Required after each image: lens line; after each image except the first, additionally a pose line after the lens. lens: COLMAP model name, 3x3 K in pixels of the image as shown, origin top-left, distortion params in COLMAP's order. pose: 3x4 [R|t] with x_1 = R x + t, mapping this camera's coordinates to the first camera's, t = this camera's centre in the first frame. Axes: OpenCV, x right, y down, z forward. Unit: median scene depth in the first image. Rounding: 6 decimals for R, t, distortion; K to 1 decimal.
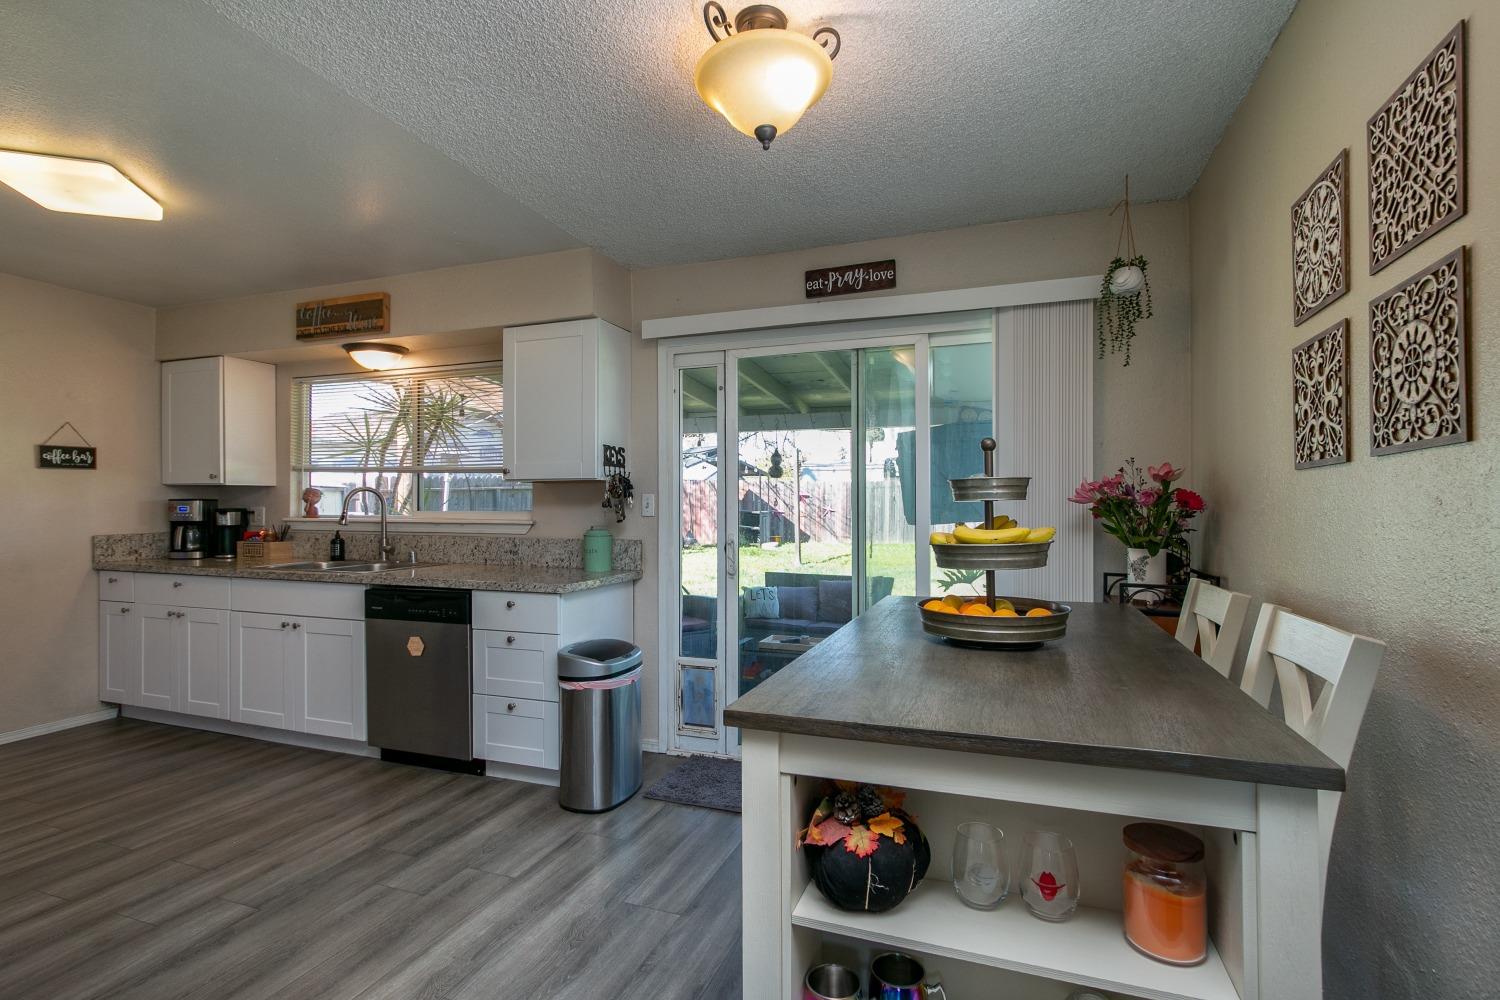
lens RADIAL K [[710.8, 0, 749.2], [0, 710.8, 503.6], [0, 0, 1]] dist [-0.000381, 0.000114]
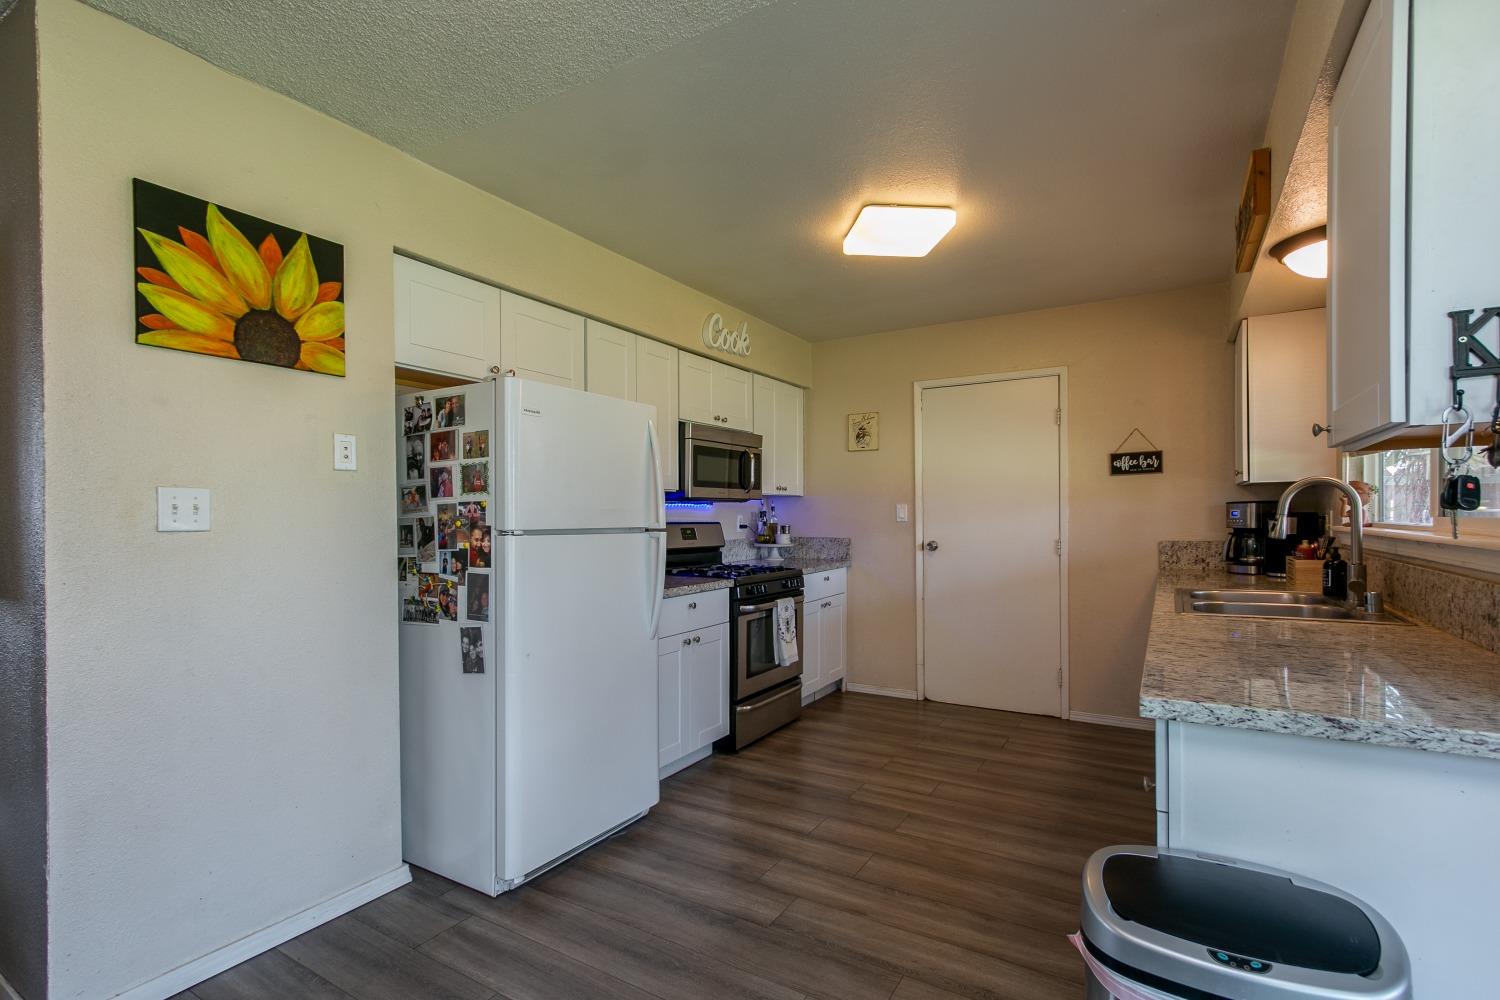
lens RADIAL K [[710.8, 0, 746.1], [0, 710.8, 514.3], [0, 0, 1]] dist [-0.000381, 0.000114]
pose [[-0.192786, 0.000506, -0.981241, 0.173336], [0.008691, 0.999962, -0.001192, 0.005741], [0.981202, -0.008758, -0.192783, 0.748612]]
